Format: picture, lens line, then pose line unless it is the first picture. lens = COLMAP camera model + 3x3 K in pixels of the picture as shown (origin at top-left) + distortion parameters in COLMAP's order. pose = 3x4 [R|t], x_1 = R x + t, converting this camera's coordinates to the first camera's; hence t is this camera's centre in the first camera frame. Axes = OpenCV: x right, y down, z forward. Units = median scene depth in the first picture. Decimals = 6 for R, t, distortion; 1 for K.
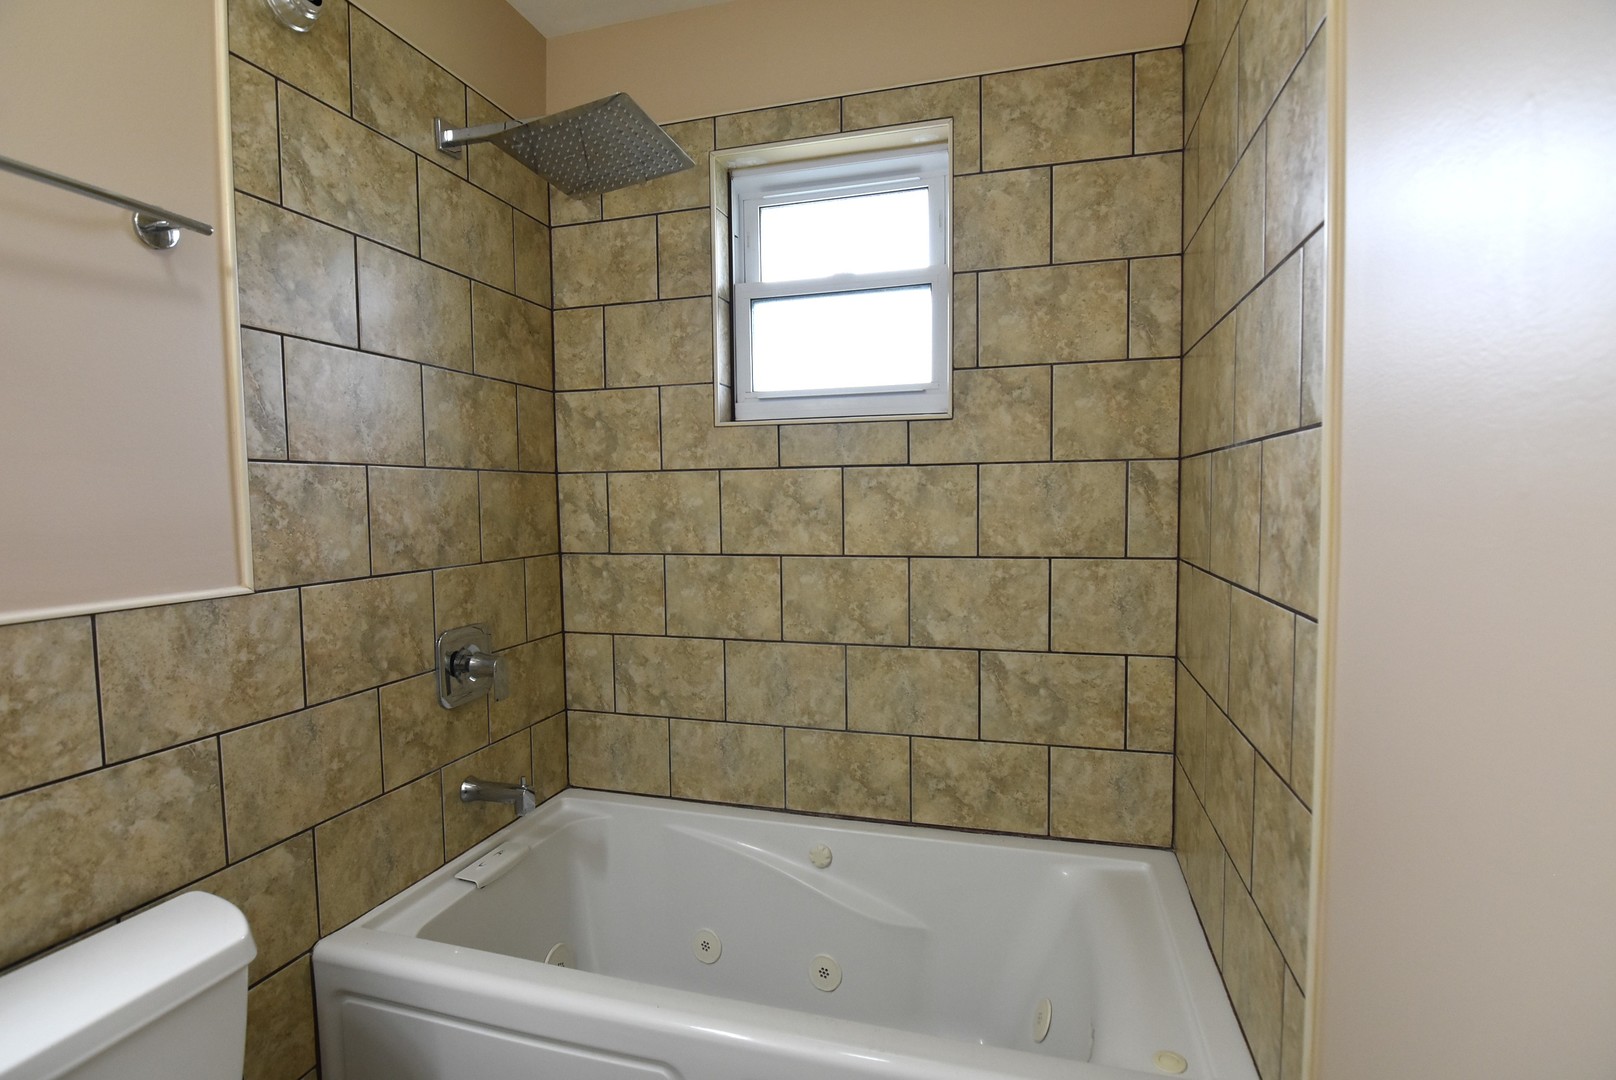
lens RADIAL K [[786.8, 0, 806.2], [0, 786.8, 545.8], [0, 0, 1]] dist [-0.007971, -0.010201]
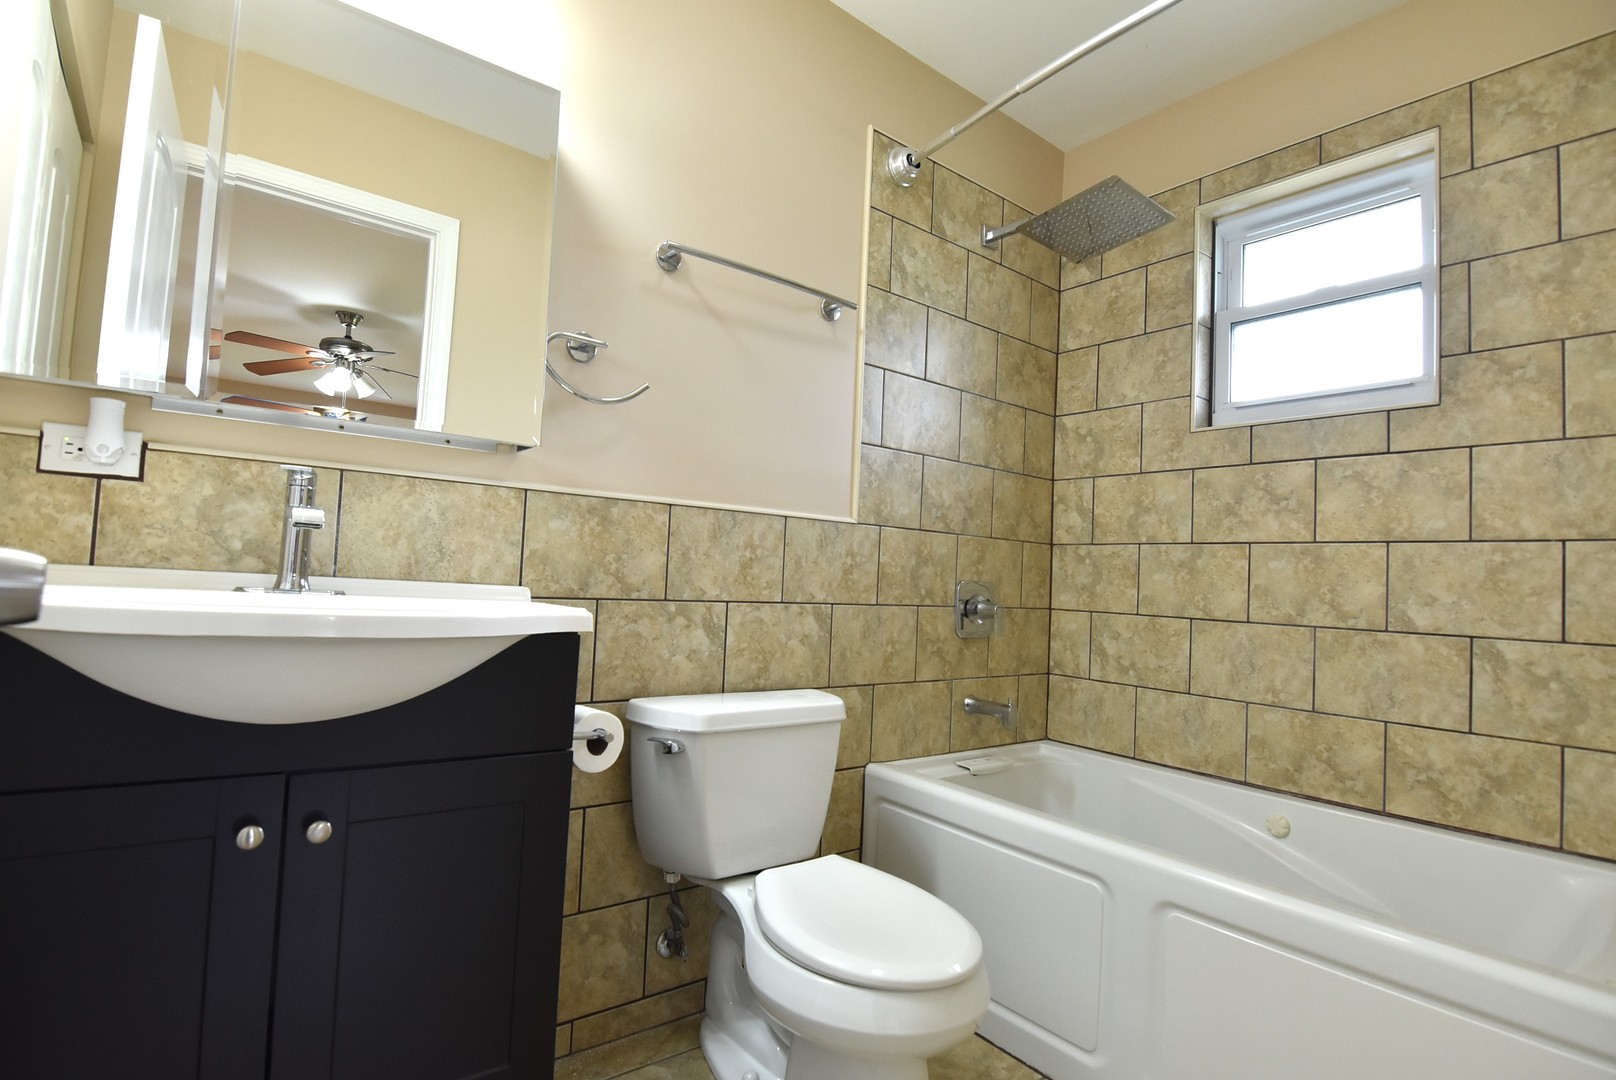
lens RADIAL K [[786.8, 0, 806.2], [0, 786.8, 545.8], [0, 0, 1]] dist [-0.007971, -0.010201]
pose [[0.810384, 0.024042, -0.585405, 0.115129], [-0.091769, 0.992034, -0.086296, 0.180012], [0.578667, 0.123655, 0.806135, -0.260545]]
